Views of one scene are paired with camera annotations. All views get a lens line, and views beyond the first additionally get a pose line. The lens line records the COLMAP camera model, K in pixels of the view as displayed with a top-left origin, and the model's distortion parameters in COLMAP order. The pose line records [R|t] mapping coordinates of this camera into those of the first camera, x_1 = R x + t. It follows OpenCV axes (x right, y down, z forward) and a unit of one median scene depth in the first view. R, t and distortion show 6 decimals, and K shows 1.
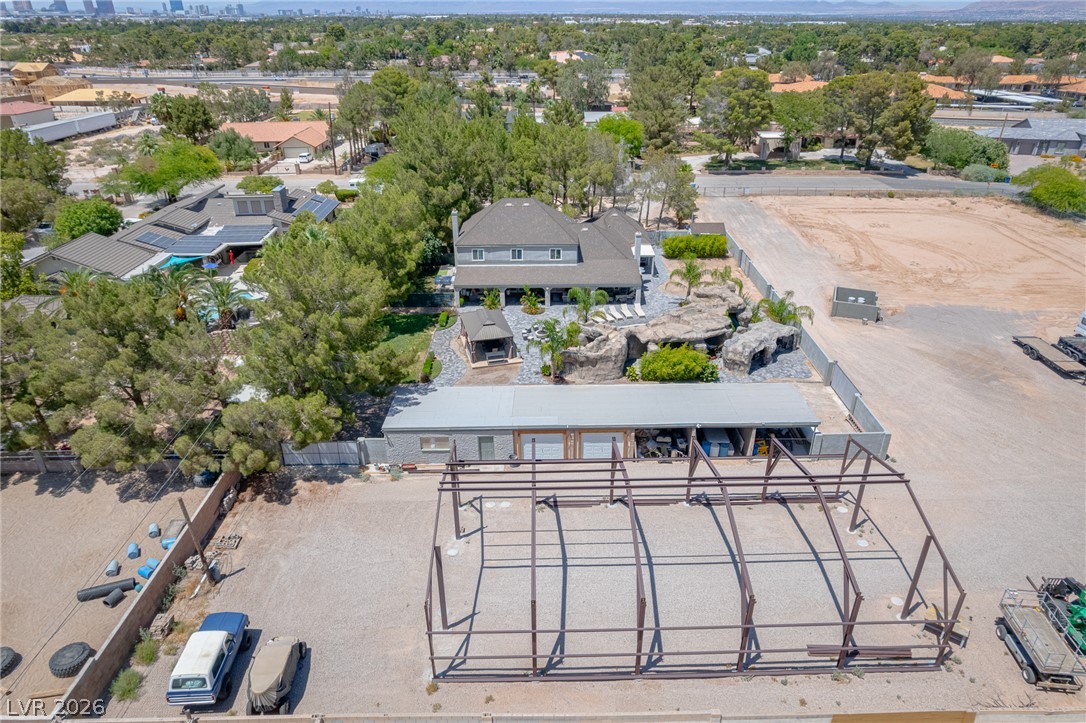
lens RADIAL K [[691.8, 0, 541.5], [0, 691.8, 383.6], [0, 0, 1]] dist [-0.068031, 0.062110]
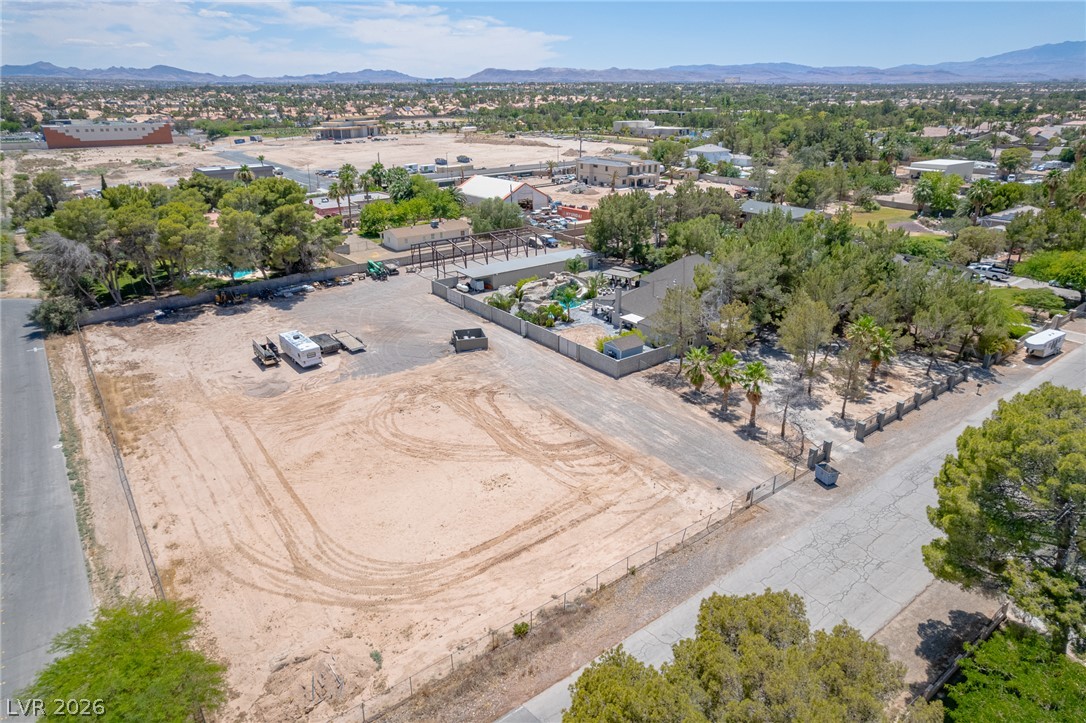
lens RADIAL K [[692.6, 0, 548.2], [0, 692.6, 364.3], [0, 0, 1]] dist [-0.080225, 0.072154]
pose [[-0.796018, 0.234182, -0.558134, 1.076605], [-0.285571, 0.667727, 0.687451, -1.037954], [0.533670, 0.706611, -0.464647, 1.698911]]
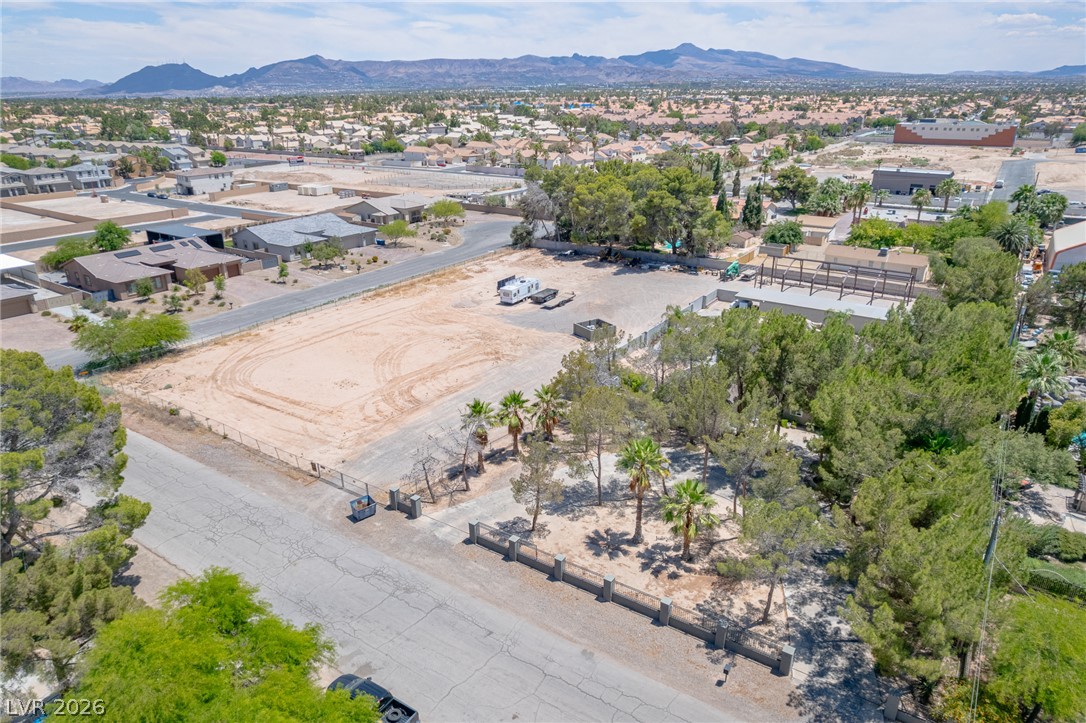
lens RADIAL K [[692.6, 0, 548.2], [0, 692.6, 364.3], [0, 0, 1]] dist [-0.080225, 0.072154]
pose [[-0.829556, -0.198066, 0.522118, -0.221613], [0.277361, 0.665360, 0.693085, -1.058745], [-0.484673, 0.719768, -0.497017, 1.755914]]
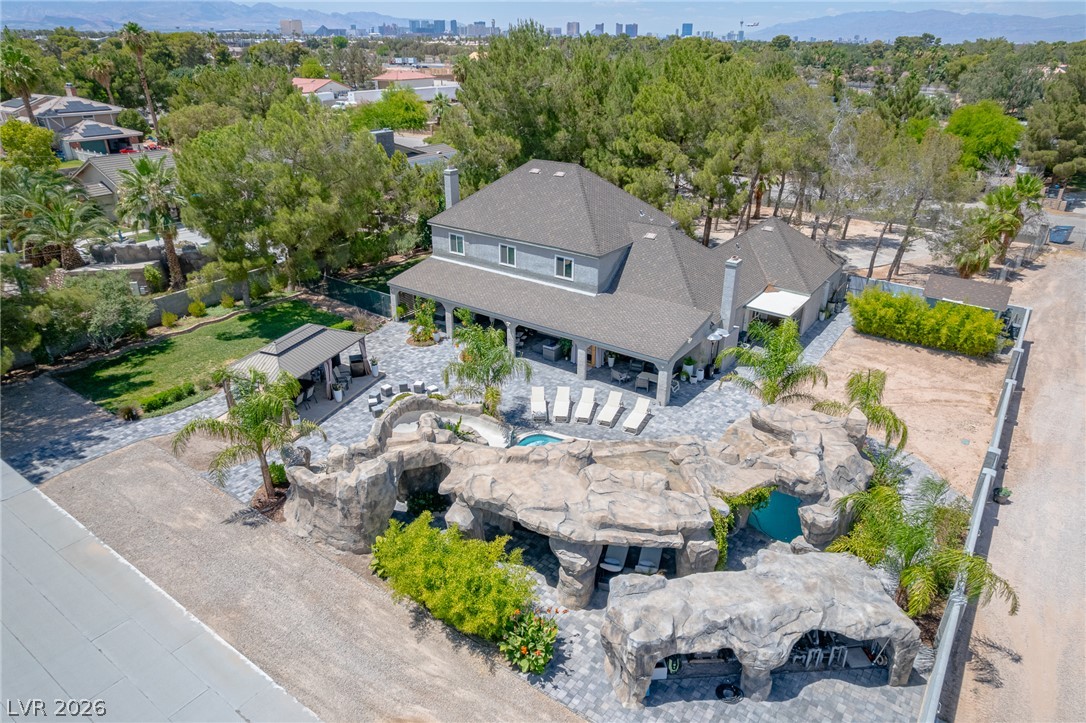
lens RADIAL K [[692.6, 0, 548.2], [0, 692.6, 364.3], [0, 0, 1]] dist [-0.080225, 0.072154]
pose [[0.811514, 0.261620, -0.522495, 0.308990], [-0.290140, 0.956565, 0.028332, -0.127241], [0.507212, 0.128605, 0.852172, 0.546395]]
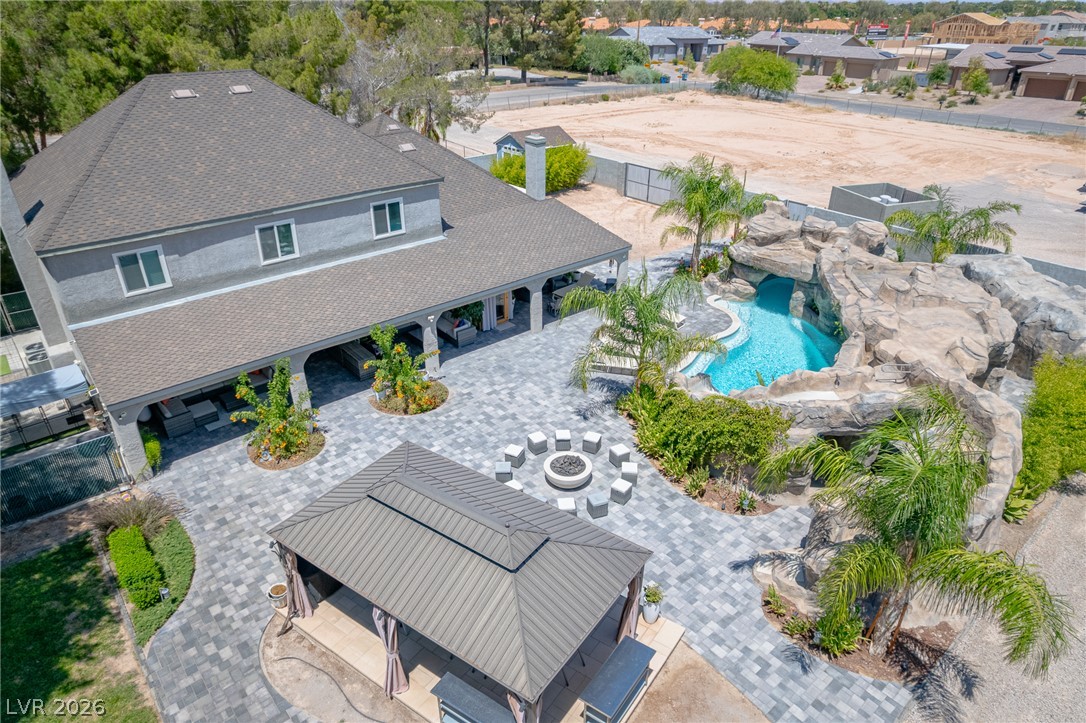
lens RADIAL K [[706.2, 0, 546.8], [0, 706.2, 366.5], [0, 0, 1]] dist [-0.066565, 0.056138]
pose [[0.749071, -0.297387, 0.591991, -0.147095], [0.305303, 0.948001, 0.089916, -0.125084], [-0.587948, 0.113383, 0.800913, 0.683461]]
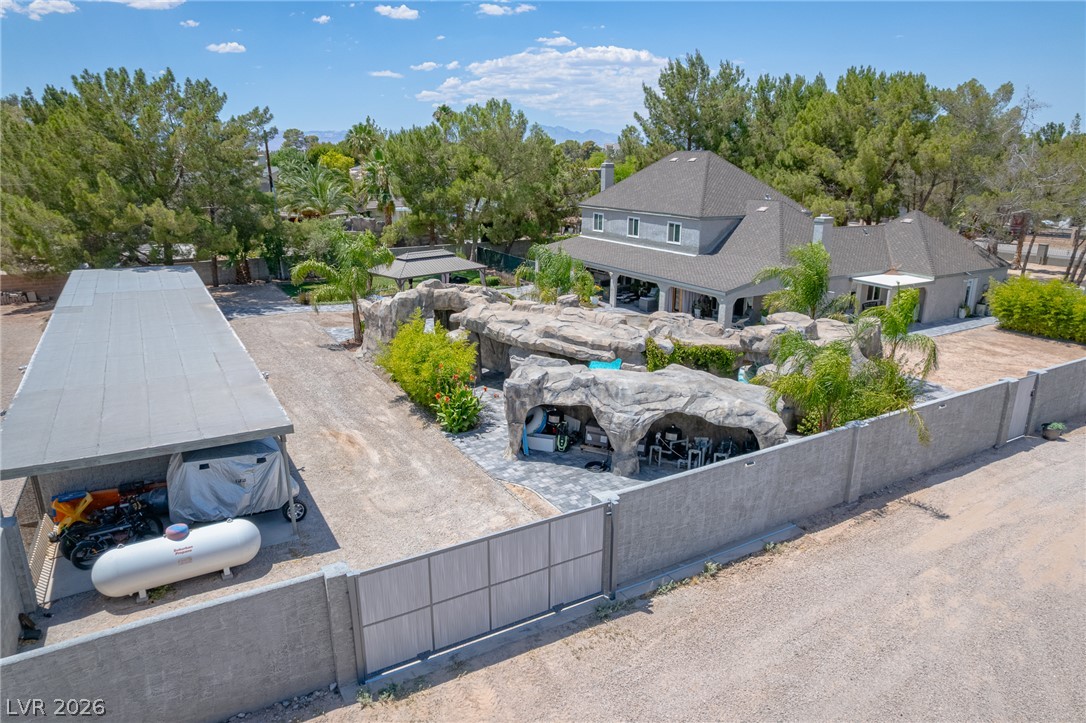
lens RADIAL K [[692.6, 0, 548.2], [0, 692.6, 364.3], [0, 0, 1]] dist [-0.080225, 0.072154]
pose [[0.505091, 0.254940, -0.824554, 0.468863], [-0.420402, 0.907048, 0.022924, -0.056720], [0.753754, 0.335066, 0.565319, 0.630977]]
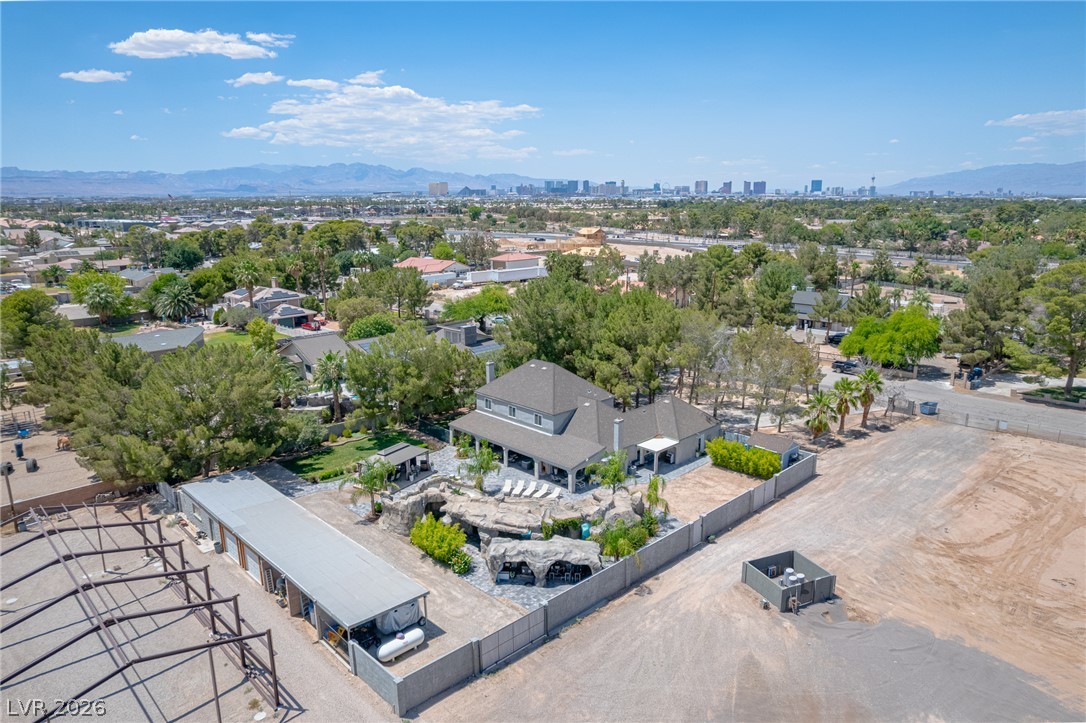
lens RADIAL K [[706.2, 0, 546.8], [0, 706.2, 366.5], [0, 0, 1]] dist [-0.066565, 0.056138]
pose [[0.694441, 0.169079, -0.699403, 0.720136], [-0.340838, 0.933332, -0.112789, -0.149084], [0.633705, 0.316708, 0.705772, 0.271501]]
